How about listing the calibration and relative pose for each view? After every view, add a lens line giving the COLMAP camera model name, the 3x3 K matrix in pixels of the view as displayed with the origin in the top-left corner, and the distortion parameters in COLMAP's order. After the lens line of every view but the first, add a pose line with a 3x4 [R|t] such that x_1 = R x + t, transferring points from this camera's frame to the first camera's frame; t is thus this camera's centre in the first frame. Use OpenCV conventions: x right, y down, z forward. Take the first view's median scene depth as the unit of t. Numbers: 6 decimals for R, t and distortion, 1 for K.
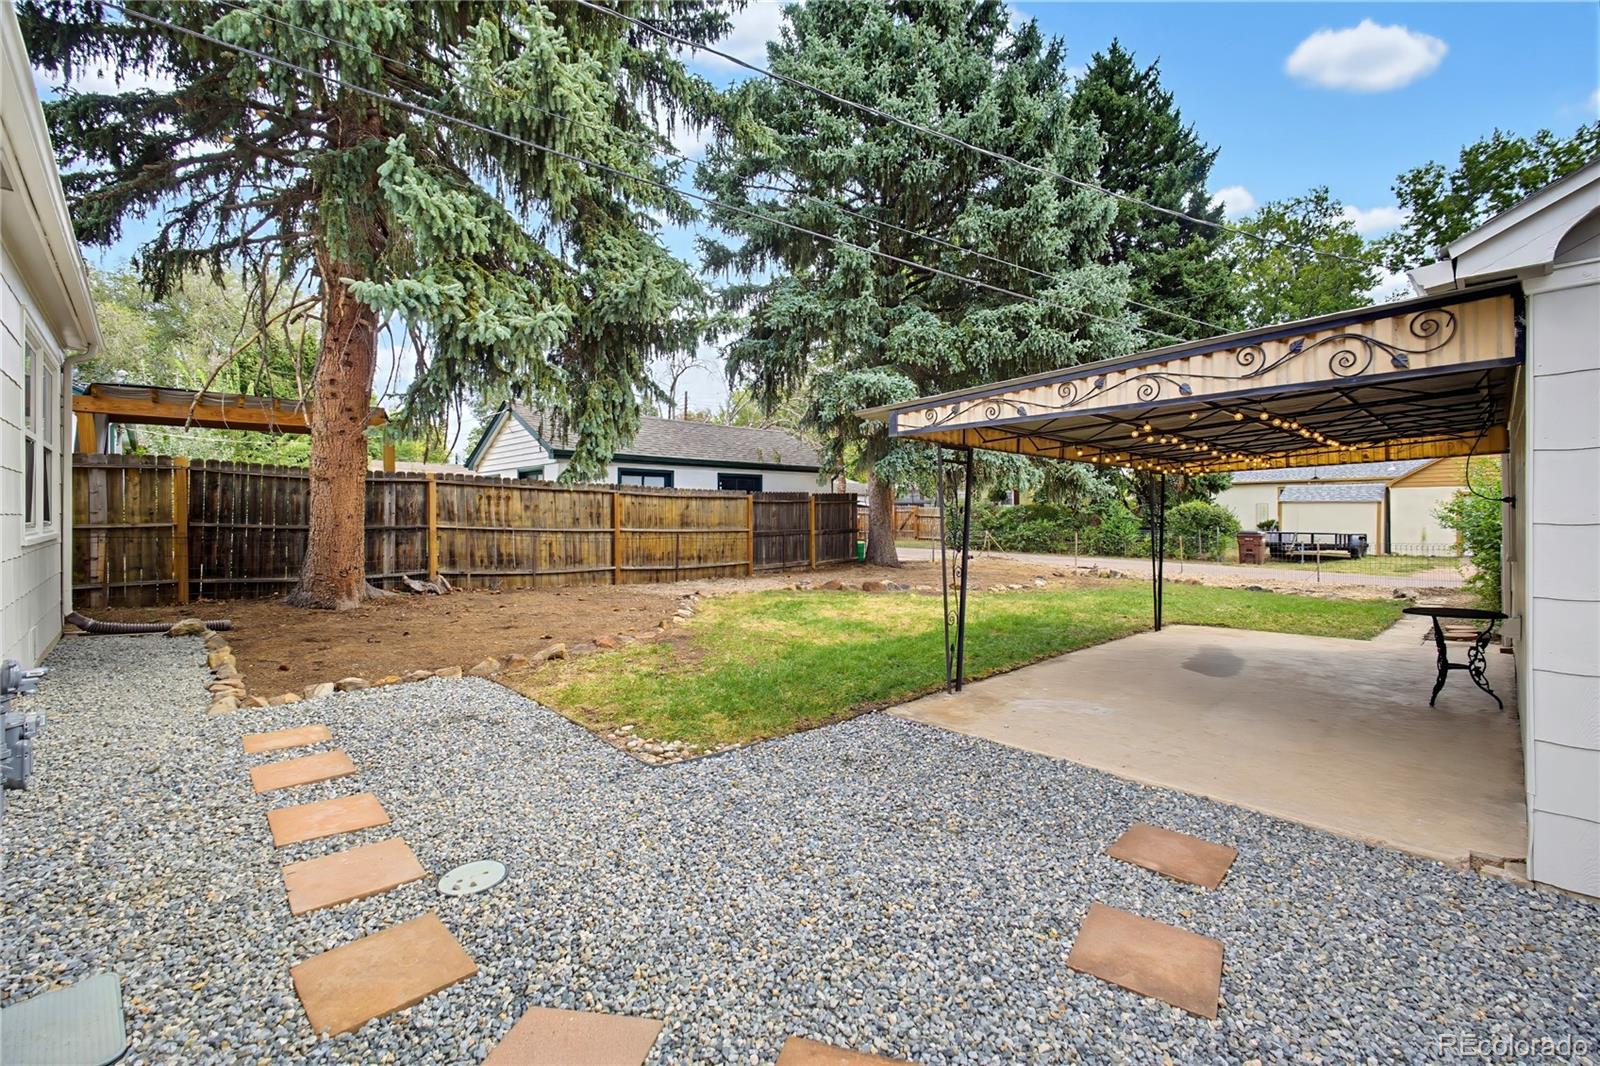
lens RADIAL K [[679.2, 0, 801.5], [0, 679.2, 518.9], [0, 0, 1]] dist [-0.019145, 0.005549]
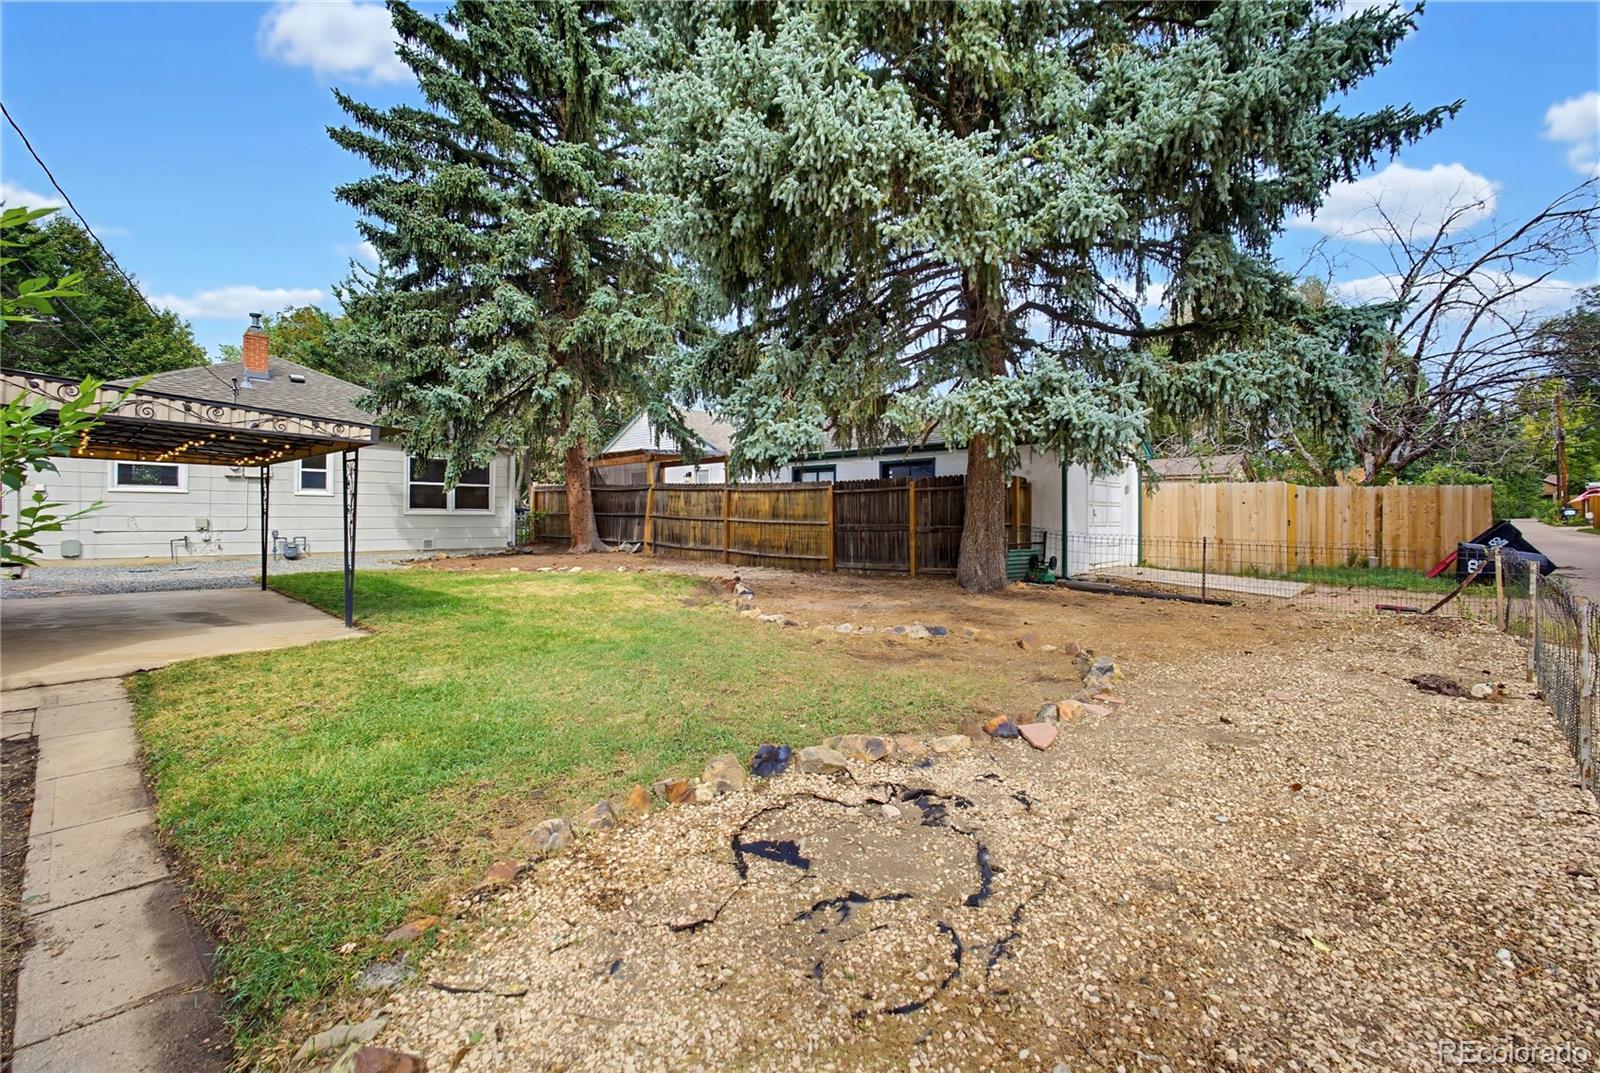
lens RADIAL K [[679.2, 0, 799.8], [0, 679.2, 525.4], [0, 0, 1]] dist [-0.019145, 0.005549]
pose [[0.029003, 0.012704, -0.999499, 0.906244], [-0.010377, 0.999869, 0.012407, 0.009242], [0.999525, 0.010012, 0.029131, 1.008566]]
